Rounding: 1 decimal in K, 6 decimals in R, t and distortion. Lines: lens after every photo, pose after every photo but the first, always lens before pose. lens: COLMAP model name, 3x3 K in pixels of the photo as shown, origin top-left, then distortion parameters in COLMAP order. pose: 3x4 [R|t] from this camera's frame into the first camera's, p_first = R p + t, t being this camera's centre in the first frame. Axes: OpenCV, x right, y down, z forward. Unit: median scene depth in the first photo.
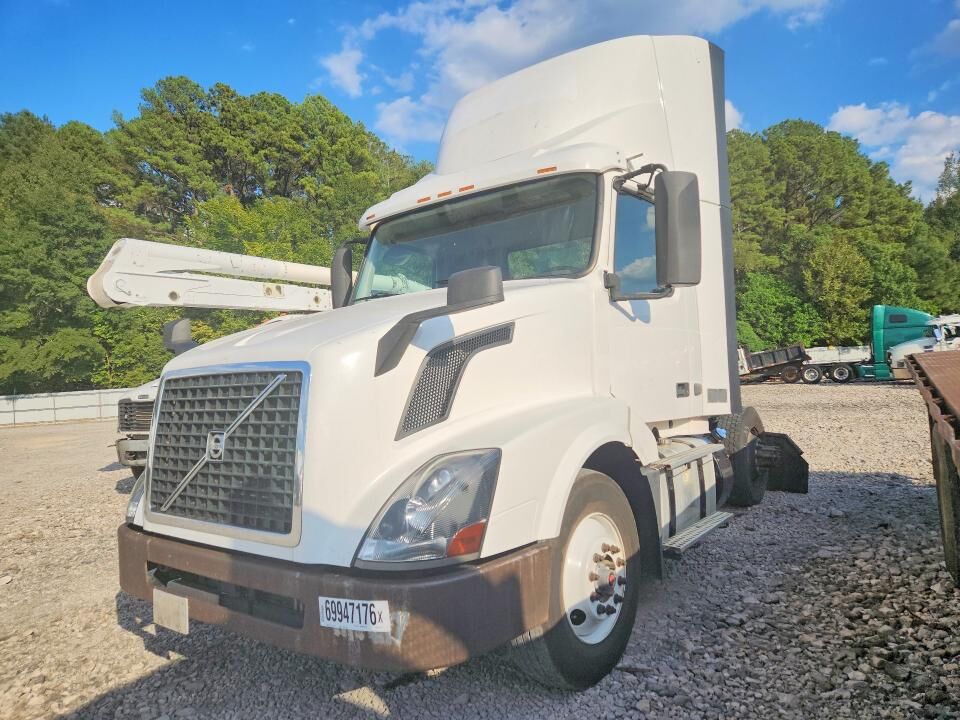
lens RADIAL K [[645.5, 0, 477.9], [0, 645.5, 354.9], [0, 0, 1]] dist [0.033034, -0.000736]
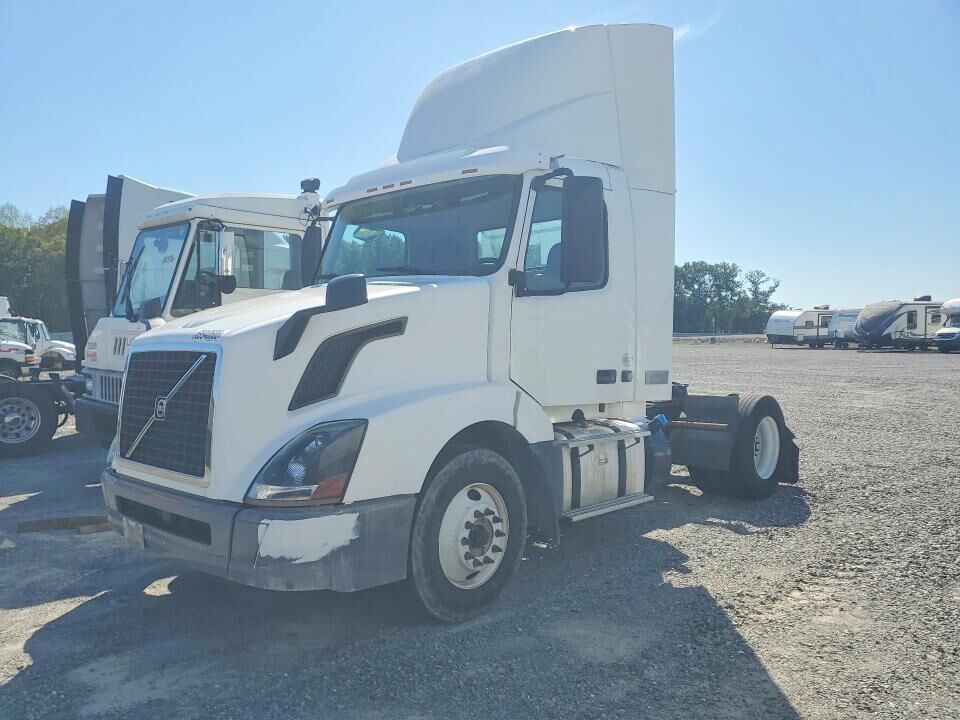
lens RADIAL K [[771.6, 0, 476.4], [0, 771.6, 382.2], [0, 0, 1]] dist [-0.029826, -0.019112]
pose [[0.993913, 0.045123, -0.100504, 0.330530], [-0.036002, 0.995219, 0.090789, -0.063881], [0.104120, -0.086618, 0.990786, -0.380476]]
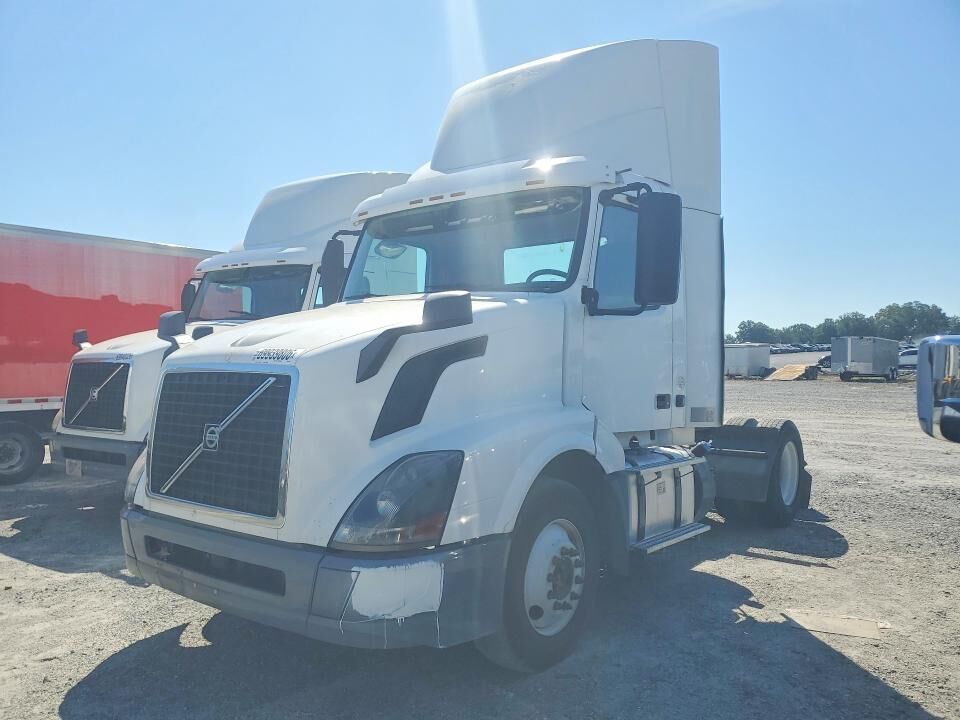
lens RADIAL K [[771.6, 0, 471.7], [0, 771.6, 356.2], [0, 0, 1]] dist [-0.029826, -0.019112]
pose [[0.998643, 0.045025, -0.026183, 0.065275], [-0.044330, 0.998664, 0.026553, -0.050098], [0.027343, -0.025356, 0.999304, -0.277931]]
